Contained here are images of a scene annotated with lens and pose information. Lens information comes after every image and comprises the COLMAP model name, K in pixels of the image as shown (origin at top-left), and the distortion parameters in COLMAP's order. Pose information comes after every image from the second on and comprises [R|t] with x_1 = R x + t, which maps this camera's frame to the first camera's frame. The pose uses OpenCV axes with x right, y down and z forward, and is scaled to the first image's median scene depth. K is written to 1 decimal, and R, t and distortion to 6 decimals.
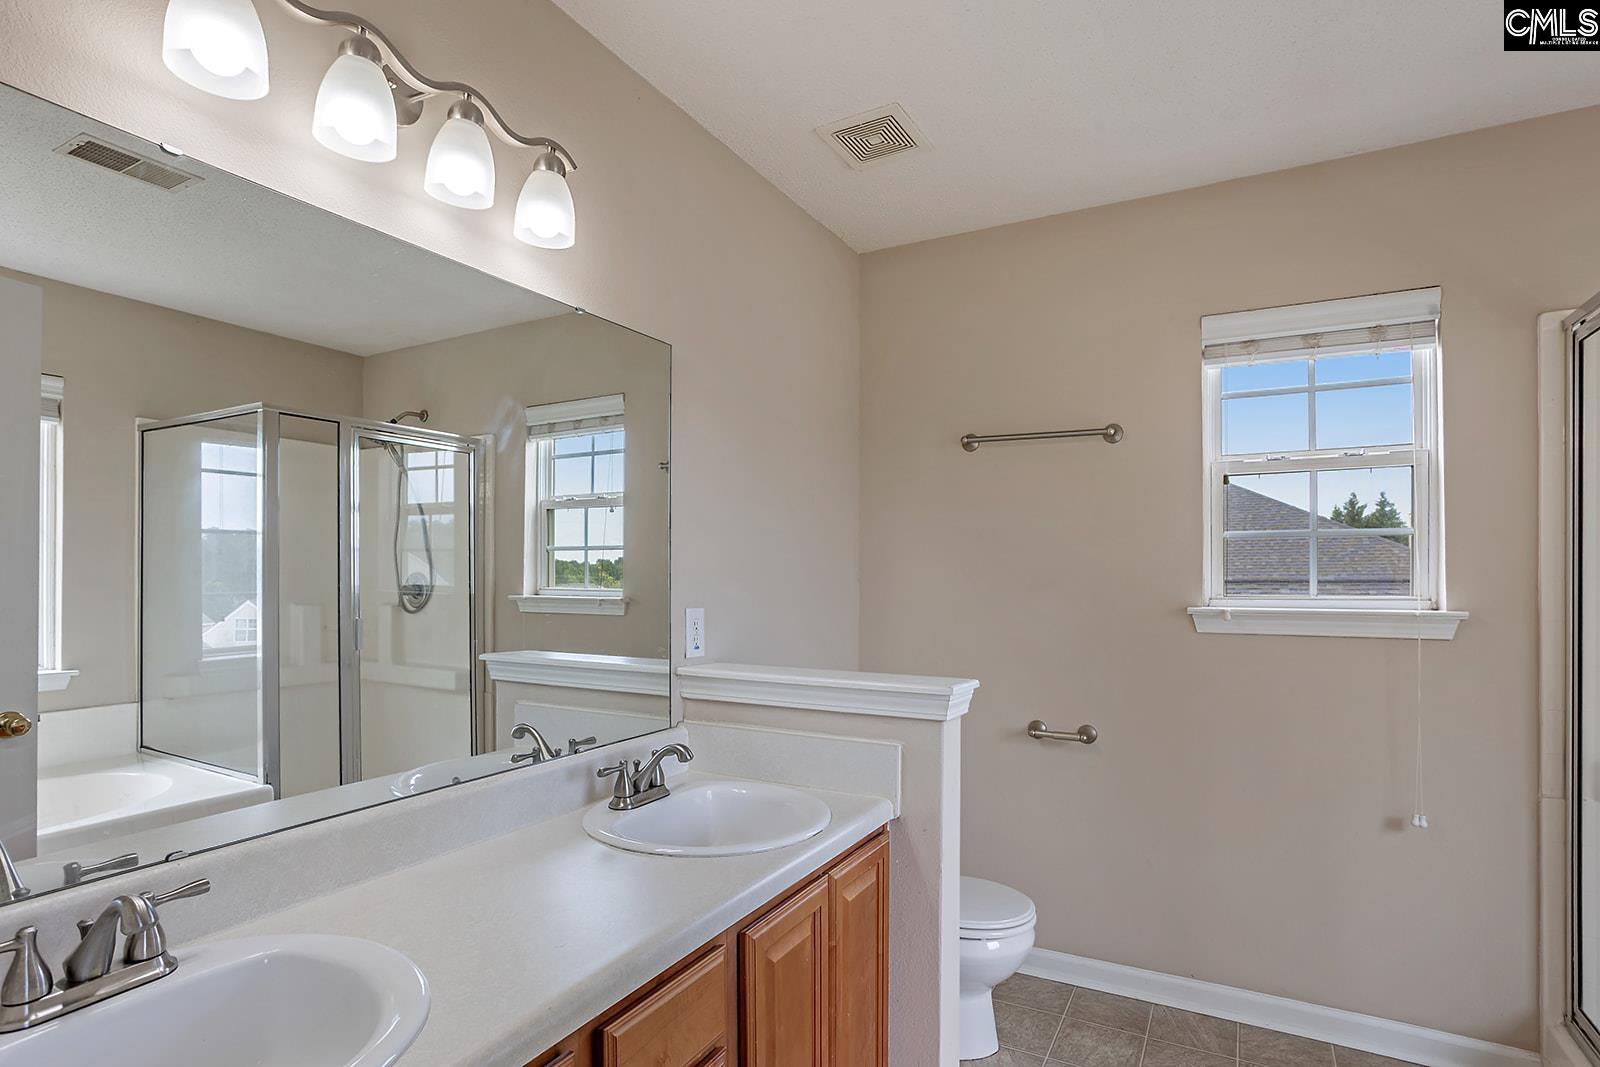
lens RADIAL K [[826.5, 0, 802.0], [0, 826.5, 585.1], [0, 0, 1]] dist [-0.036878, 0.023648]
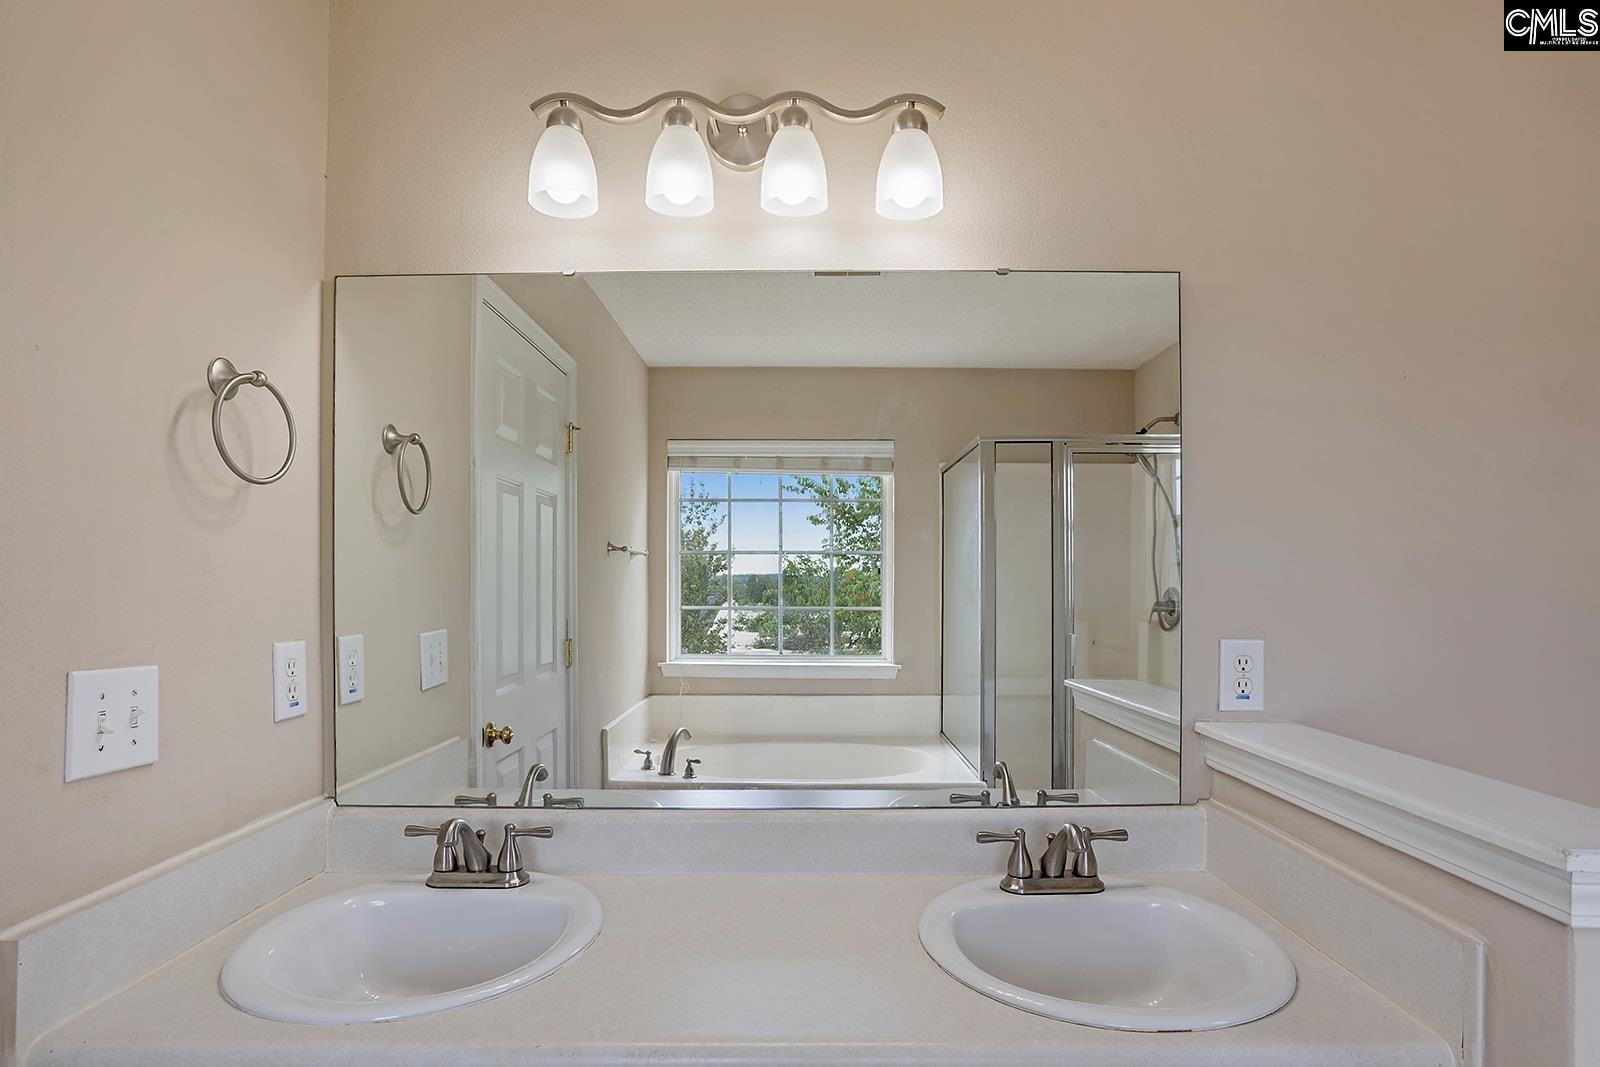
lens RADIAL K [[826.5, 0, 802.0], [0, 826.5, 585.1], [0, 0, 1]] dist [-0.036878, 0.023648]
pose [[0.478089, -0.008652, -0.878269, 0.299127], [-0.007772, 0.999871, -0.014080, -0.004339], [0.878277, 0.013558, 0.477960, 0.362334]]
